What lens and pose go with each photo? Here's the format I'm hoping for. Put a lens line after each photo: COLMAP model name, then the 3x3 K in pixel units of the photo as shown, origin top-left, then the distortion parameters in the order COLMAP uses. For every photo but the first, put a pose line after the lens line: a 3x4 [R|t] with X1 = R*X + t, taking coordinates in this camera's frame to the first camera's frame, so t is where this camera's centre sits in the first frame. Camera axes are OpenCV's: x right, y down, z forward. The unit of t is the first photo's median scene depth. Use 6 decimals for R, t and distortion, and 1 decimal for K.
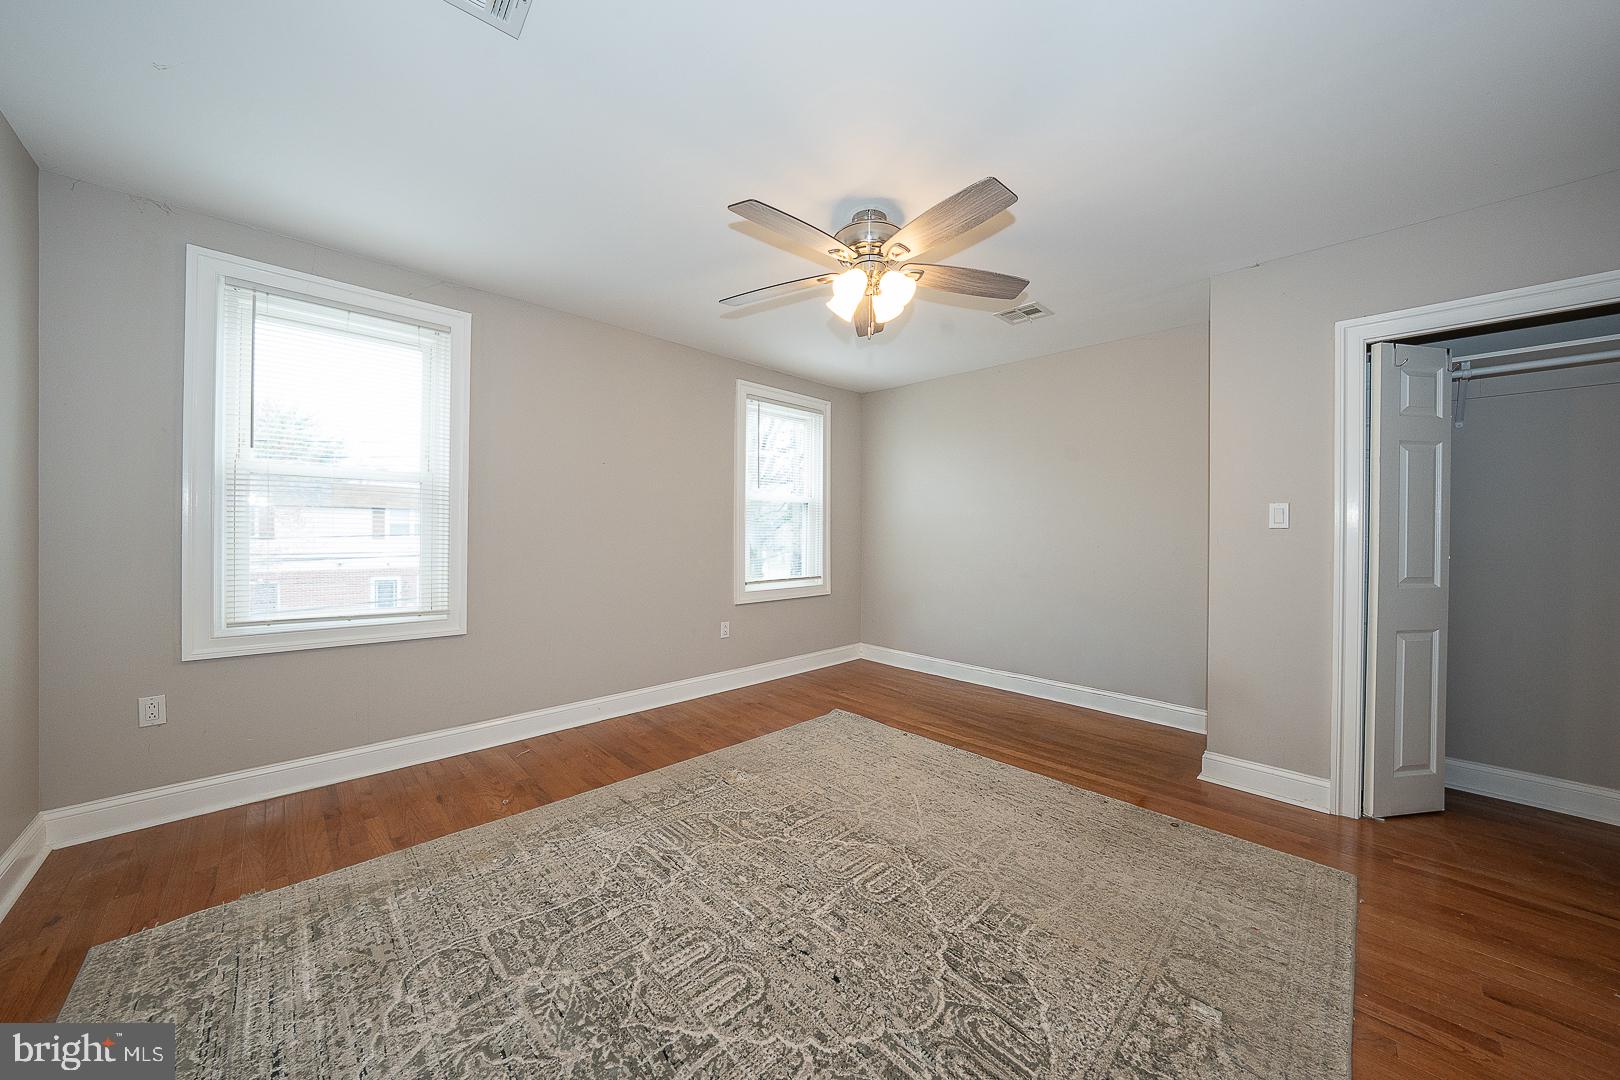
lens RADIAL K [[554.5, 0, 806.8], [0, 554.5, 534.1], [0, 0, 1]] dist [-0.023004, 0.003742]
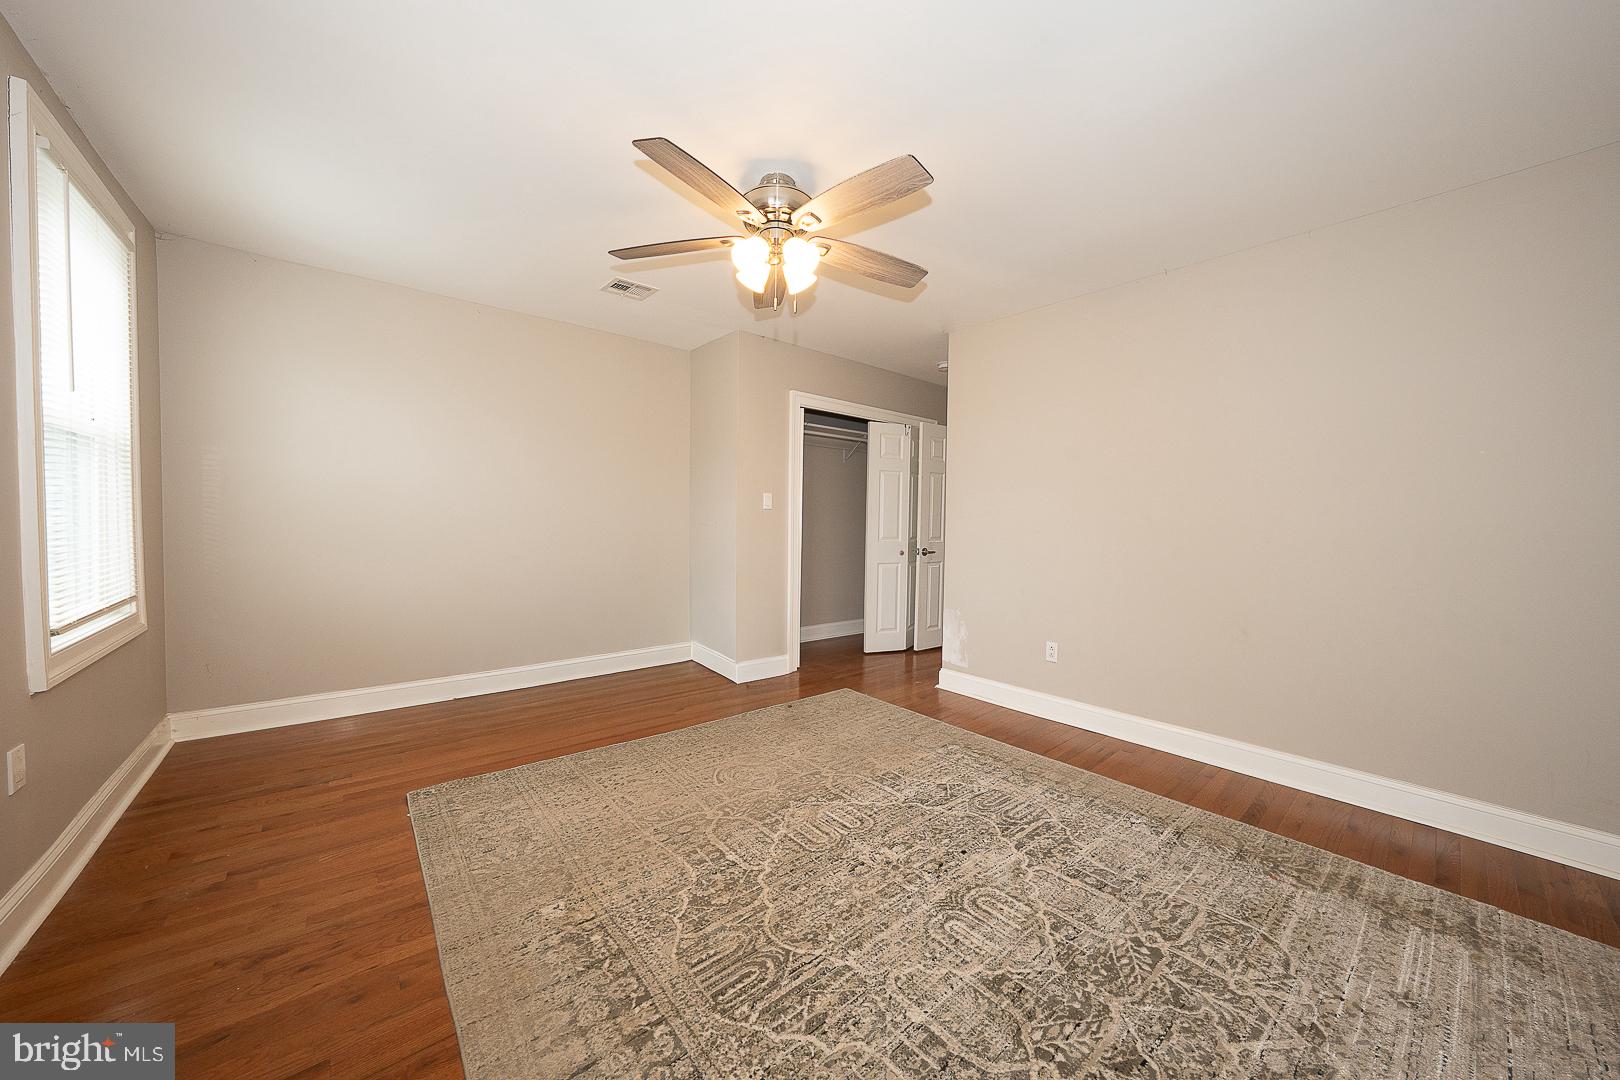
lens RADIAL K [[554.5, 0, 806.8], [0, 554.5, 534.1], [0, 0, 1]] dist [-0.023004, 0.003742]
pose [[0.081121, -0.033407, 0.996144, -0.768114], [-0.012056, 0.999332, 0.034496, -0.000689], [-0.996631, -0.014808, 0.080664, 0.768814]]
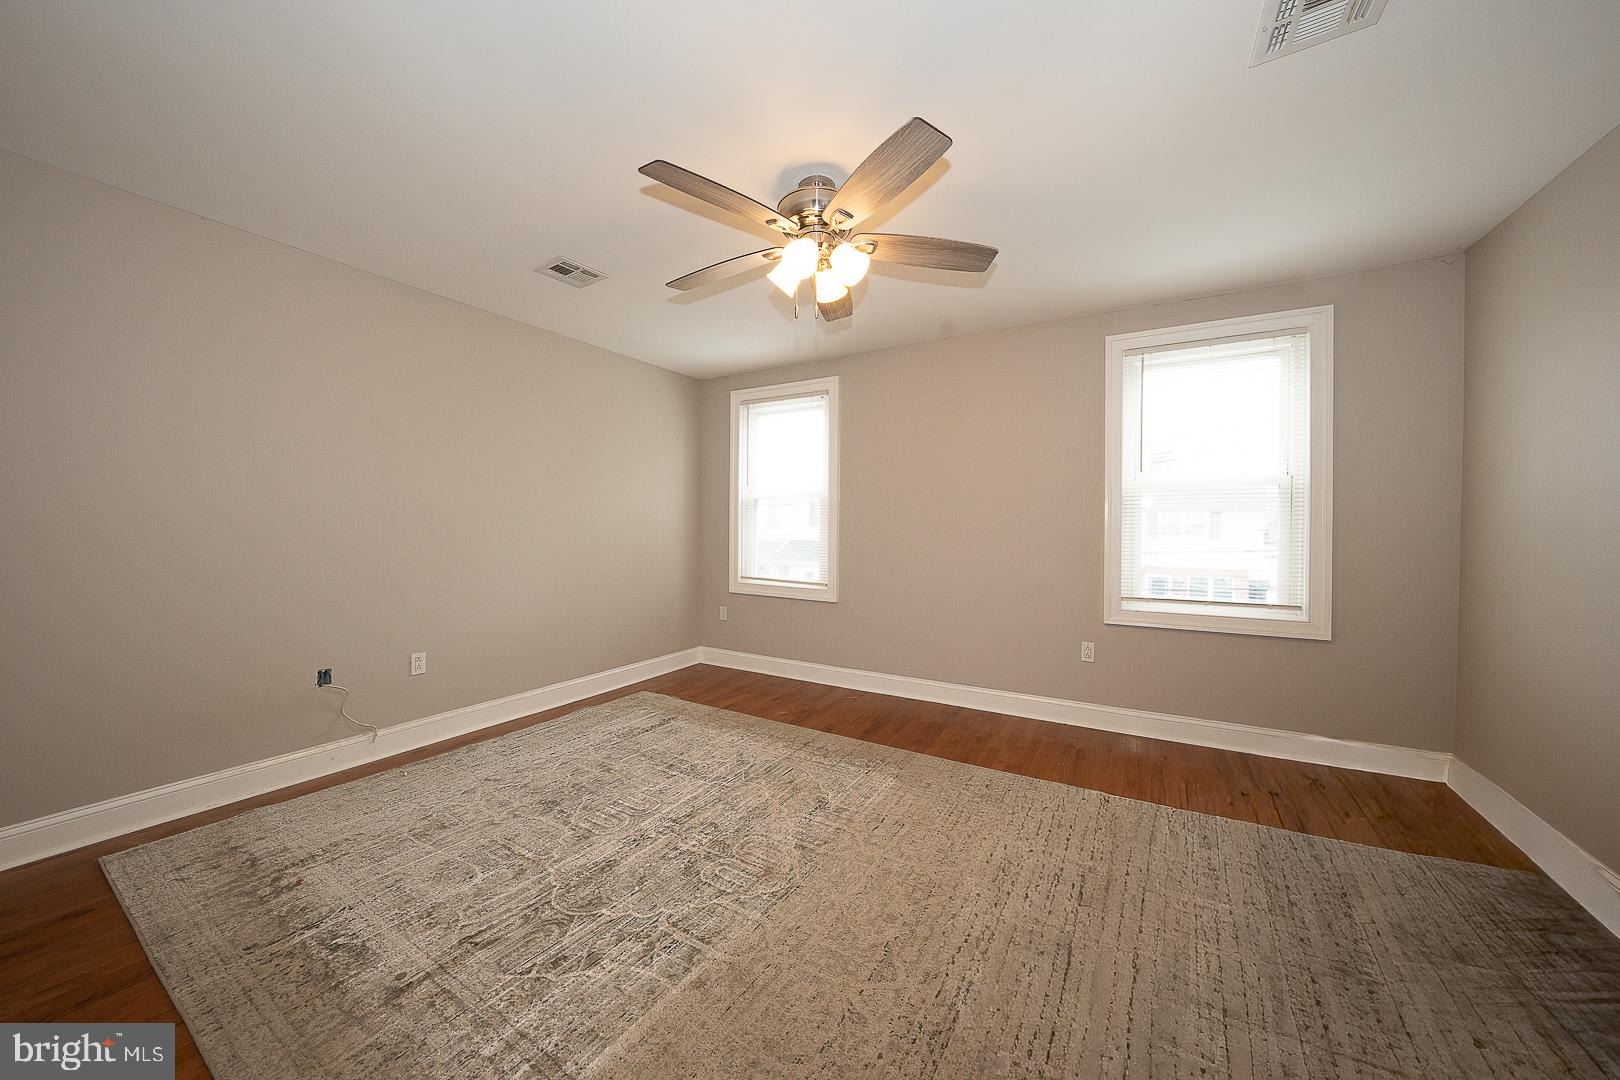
lens RADIAL K [[554.5, 0, 806.8], [0, 554.5, 534.1], [0, 0, 1]] dist [-0.023004, 0.003742]
pose [[0.262067, 0.004032, -0.965041, 0.889208], [-0.009628, 0.999952, 0.001563, 0.005259], [0.965002, 0.008882, 0.262093, 0.666390]]
